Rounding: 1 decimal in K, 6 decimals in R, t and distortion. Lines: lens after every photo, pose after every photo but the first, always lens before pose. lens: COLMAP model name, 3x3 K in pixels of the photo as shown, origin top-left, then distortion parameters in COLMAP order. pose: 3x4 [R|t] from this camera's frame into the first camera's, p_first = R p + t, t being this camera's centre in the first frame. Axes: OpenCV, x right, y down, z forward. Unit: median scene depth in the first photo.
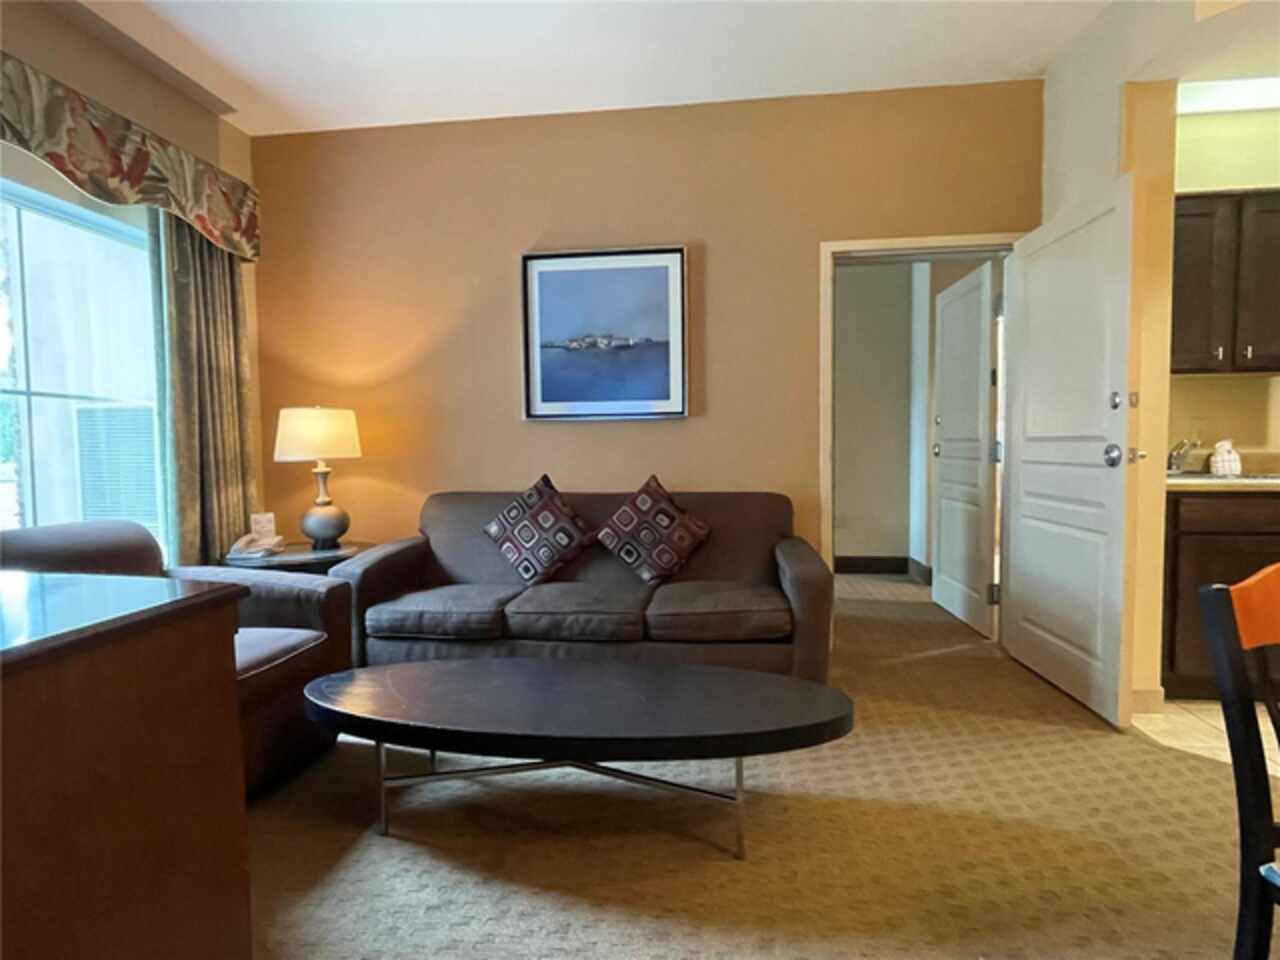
lens RADIAL K [[682.3, 0, 631.3], [0, 682.3, 488.5], [0, 0, 1]] dist [-0.004687, -0.000441]
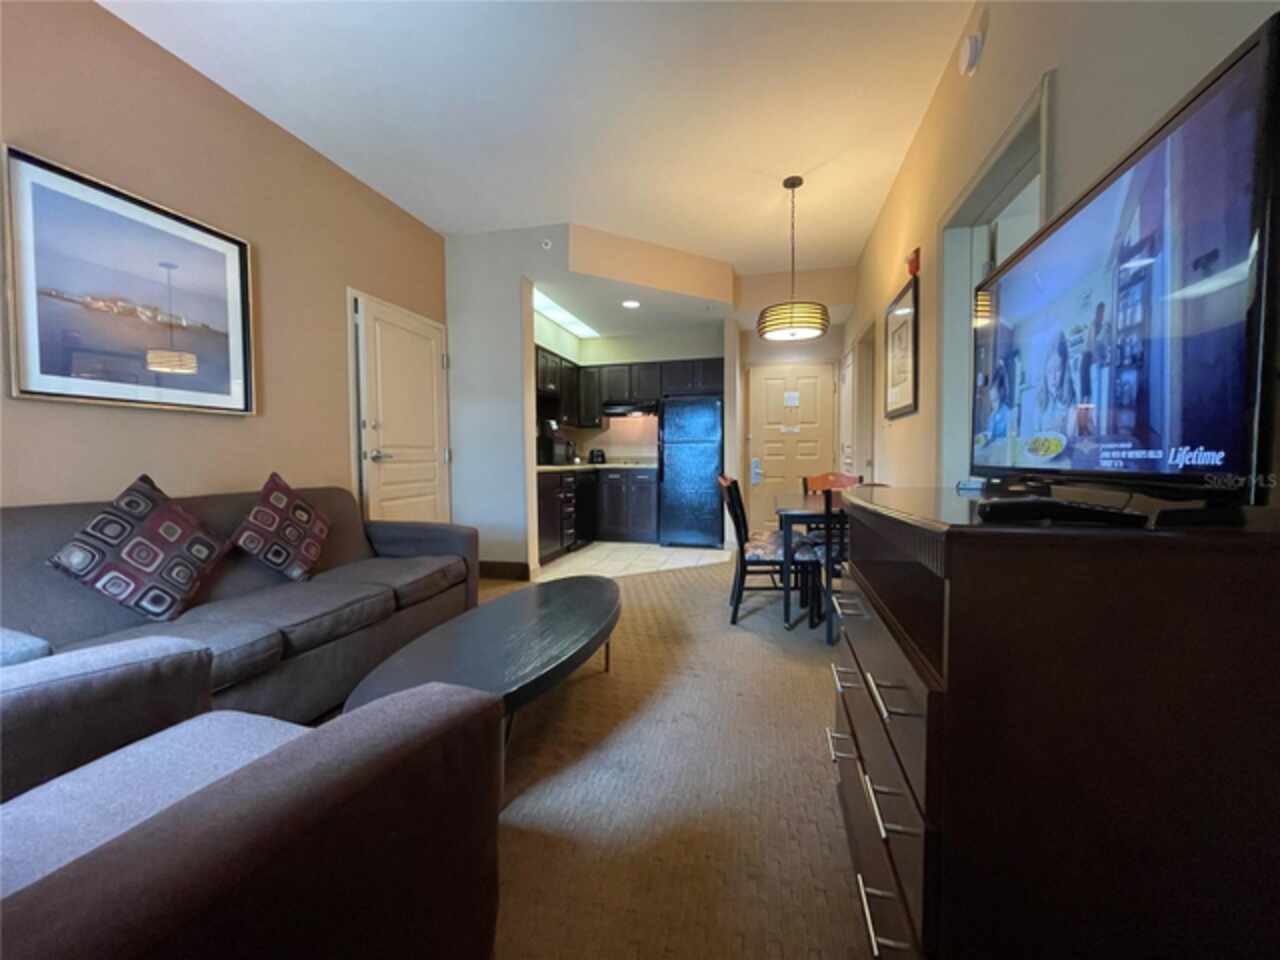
lens RADIAL K [[525.7, 0, 639.1], [0, 525.7, 469.7], [0, 0, 1]] dist [0.002634, 0.000105]
pose [[0.119747, -0.011678, 0.992736, -0.670766], [0.070340, 0.997518, 0.003249, 0.011141], [-0.990309, 0.069440, 0.120272, 0.404040]]
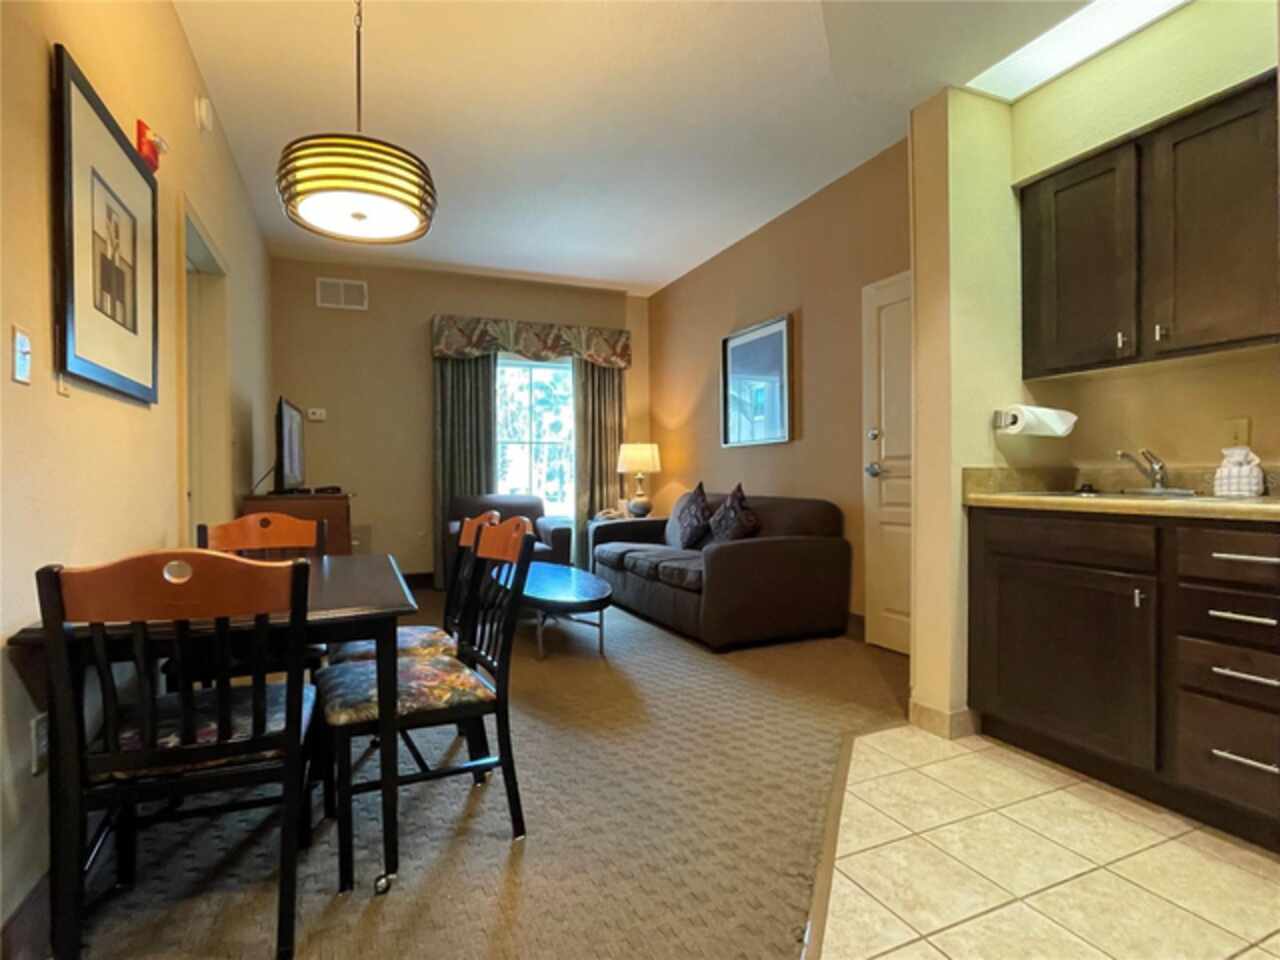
lens RADIAL K [[647.9, 0, 646.5], [0, 647.9, 475.6], [0, 0, 1]] dist [-0.003275, -0.000441]
pose [[0.519380, 0.008942, -0.854497, 1.121778], [-0.053973, 0.998292, -0.022359, 0.005616], [0.852837, 0.057733, 0.518975, 0.131166]]
